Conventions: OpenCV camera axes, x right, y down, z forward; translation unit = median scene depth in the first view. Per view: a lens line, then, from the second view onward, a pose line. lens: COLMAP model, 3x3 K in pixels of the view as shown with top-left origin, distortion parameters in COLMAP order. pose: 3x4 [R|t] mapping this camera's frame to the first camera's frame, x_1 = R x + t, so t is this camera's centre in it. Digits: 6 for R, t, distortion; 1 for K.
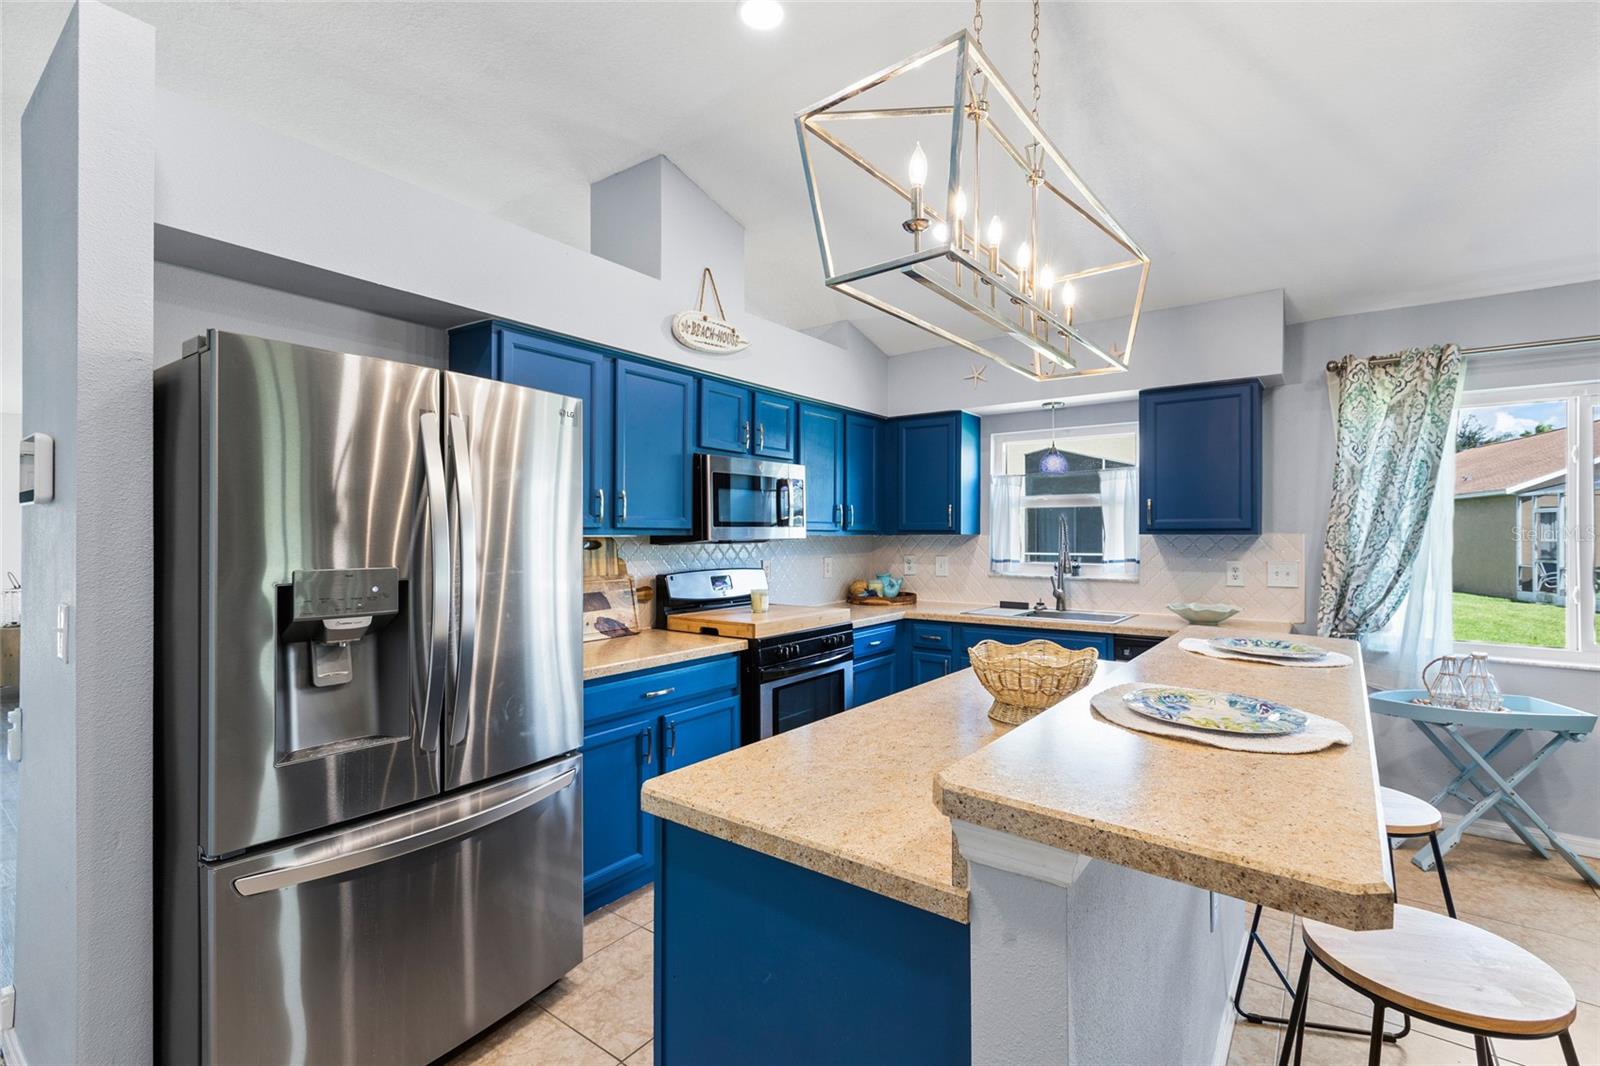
lens RADIAL K [[728.3, 0, 801.7], [0, 728.3, 525.5], [0, 0, 1]] dist [0.003320, -0.000799]
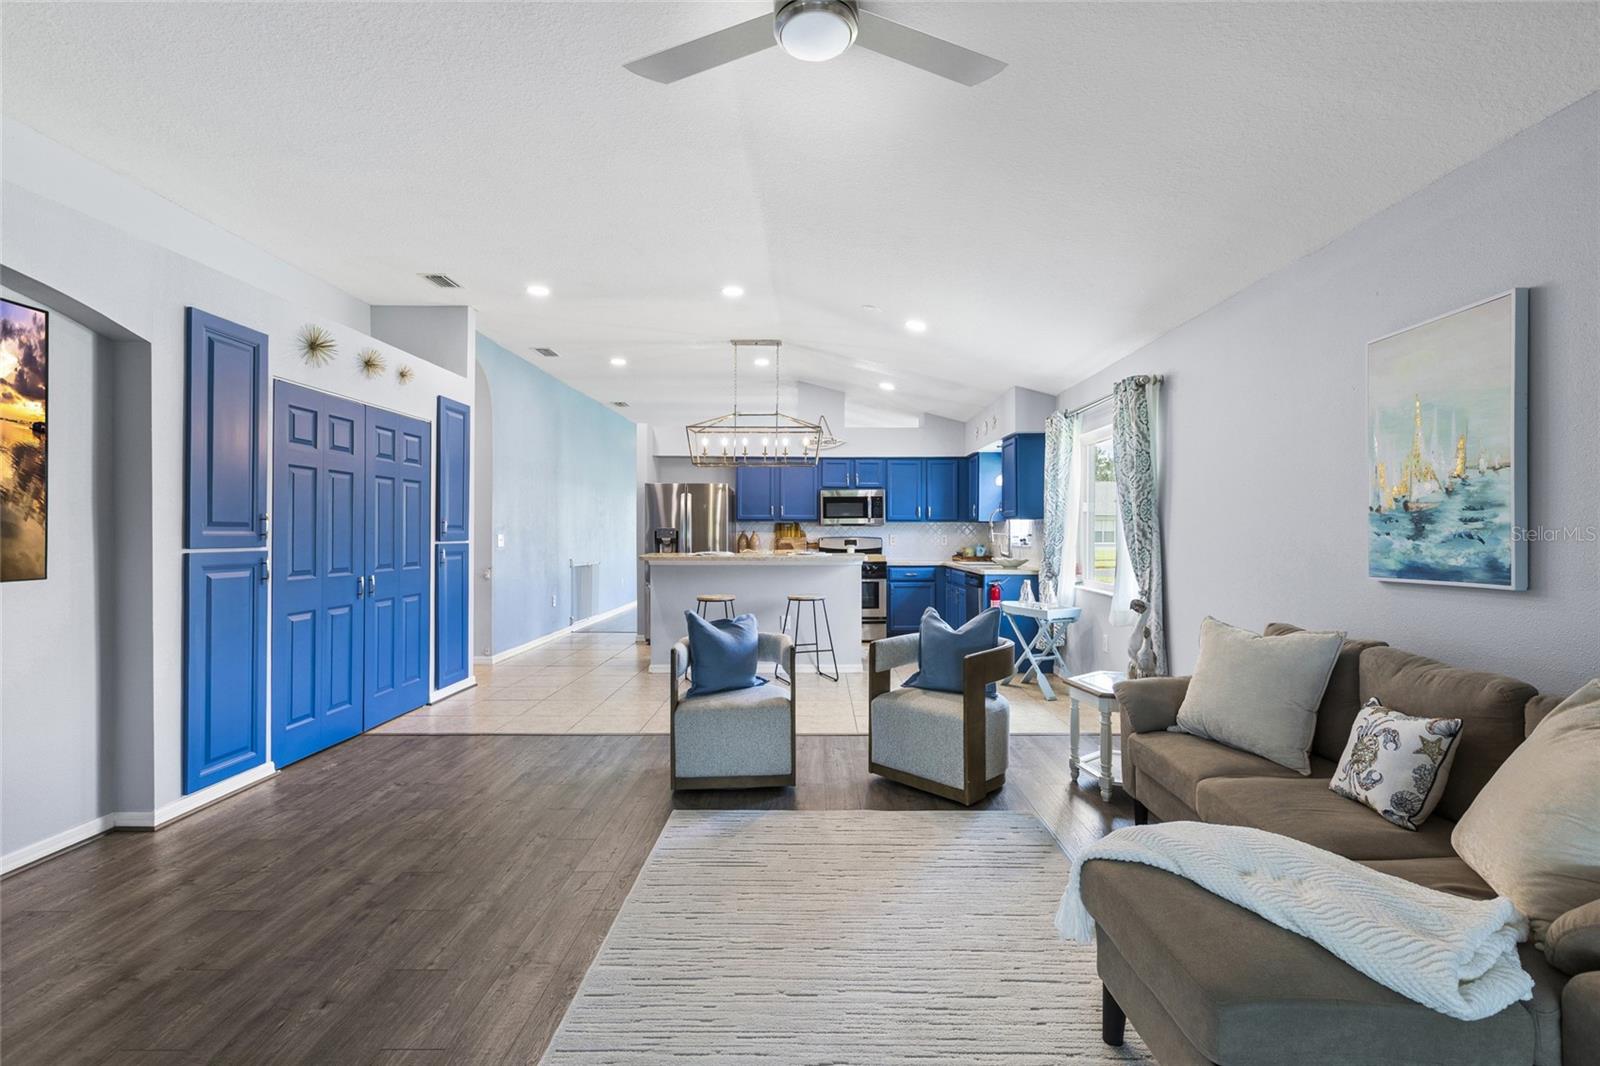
lens RADIAL K [[728.3, 0, 807.6], [0, 728.3, 529.9], [0, 0, 1]] dist [0.003320, -0.000799]
pose [[0.589683, -0.001935, -0.807633, 1.842511], [0.011163, 0.999921, 0.005754, 0.024849], [0.807558, -0.012409, 0.589658, -0.520732]]
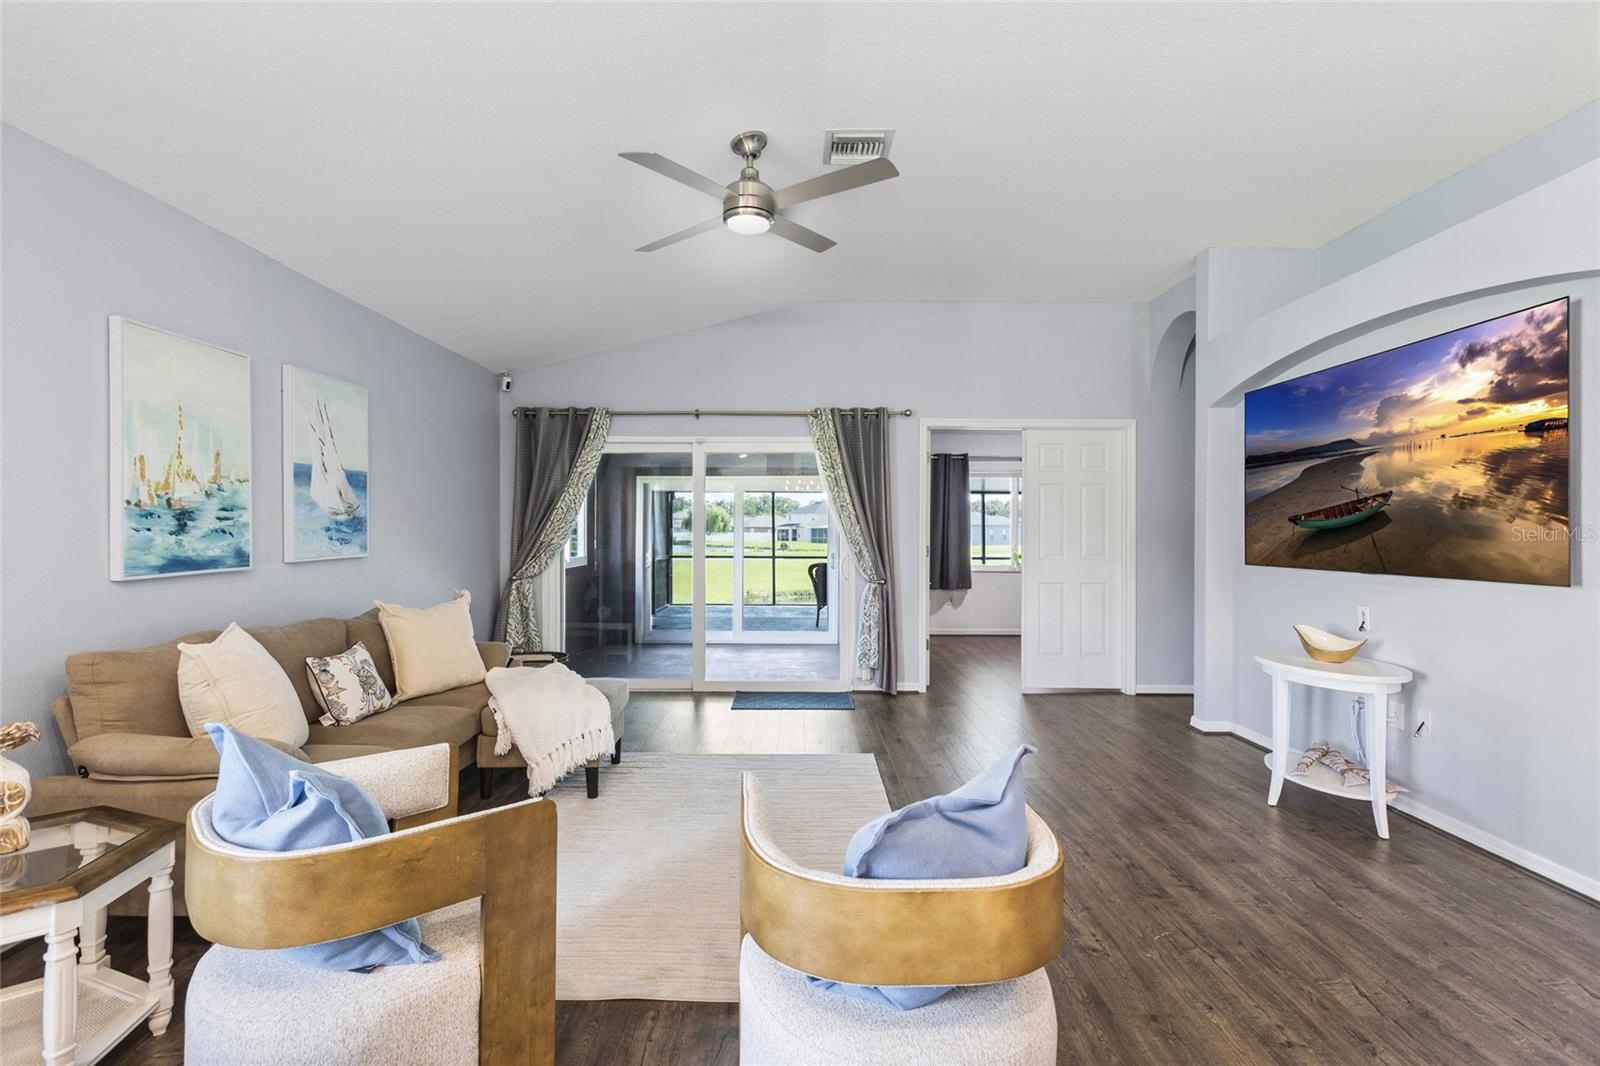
lens RADIAL K [[728.3, 0, 800.6], [0, 728.3, 530.1], [0, 0, 1]] dist [0.003320, -0.000799]
pose [[-0.597647, -0.003045, 0.801754, 0.583514], [-0.015606, 0.999848, -0.007836, 0.035913], [-0.801608, -0.017196, -0.597603, 0.334383]]
